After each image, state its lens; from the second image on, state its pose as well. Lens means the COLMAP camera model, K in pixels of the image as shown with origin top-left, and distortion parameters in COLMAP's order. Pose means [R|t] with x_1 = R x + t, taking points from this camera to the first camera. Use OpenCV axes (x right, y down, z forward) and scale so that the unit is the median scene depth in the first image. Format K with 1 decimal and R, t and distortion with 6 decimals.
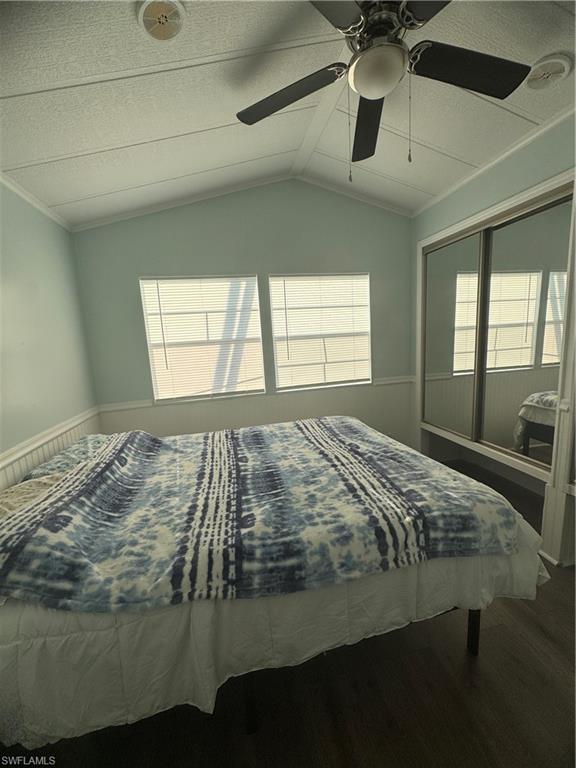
lens RADIAL K [[307.7, 0, 289.4], [0, 307.7, 383.9], [0, 0, 1]] dist [-0.001265, -0.000442]
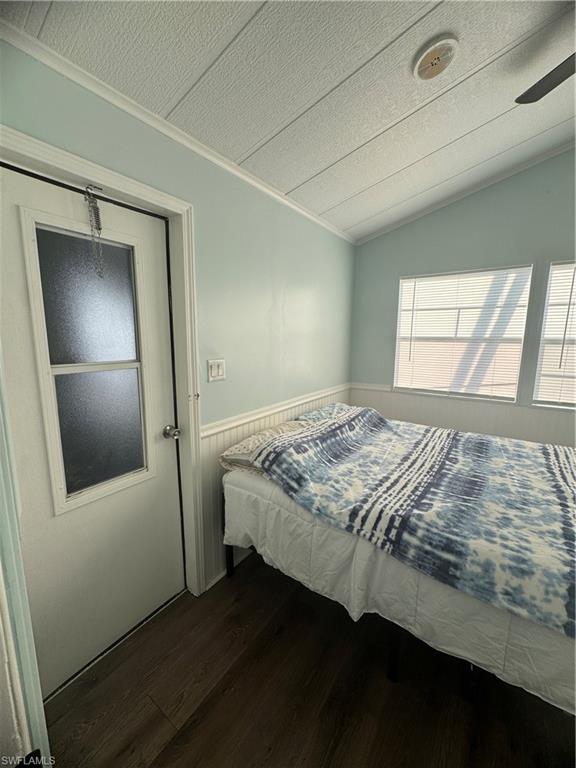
lens RADIAL K [[307.7, 0, 288.3], [0, 307.7, 384.4], [0, 0, 1]] dist [-0.001265, -0.000442]
pose [[0.676254, 0.181957, -0.713843, 0.211710], [-0.156677, 0.982371, 0.101978, -0.019744], [0.719814, 0.042880, 0.692841, -0.119325]]
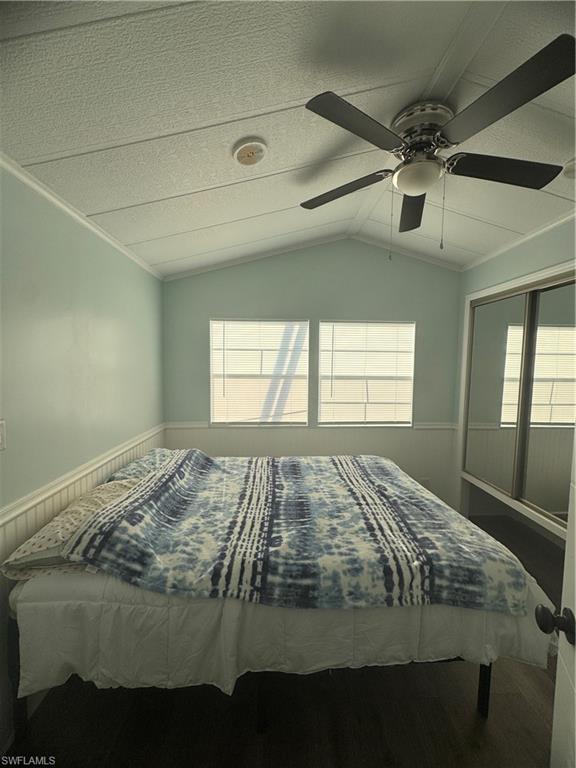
lens RADIAL K [[307.7, 0, 289.5], [0, 307.7, 384.0], [0, 0, 1]] dist [-0.001265, -0.000442]
pose [[0.983241, 0.081667, -0.162993, 0.053707], [-0.094410, 0.992925, -0.072018, -0.070771], [0.155958, 0.086199, 0.983995, -0.193468]]
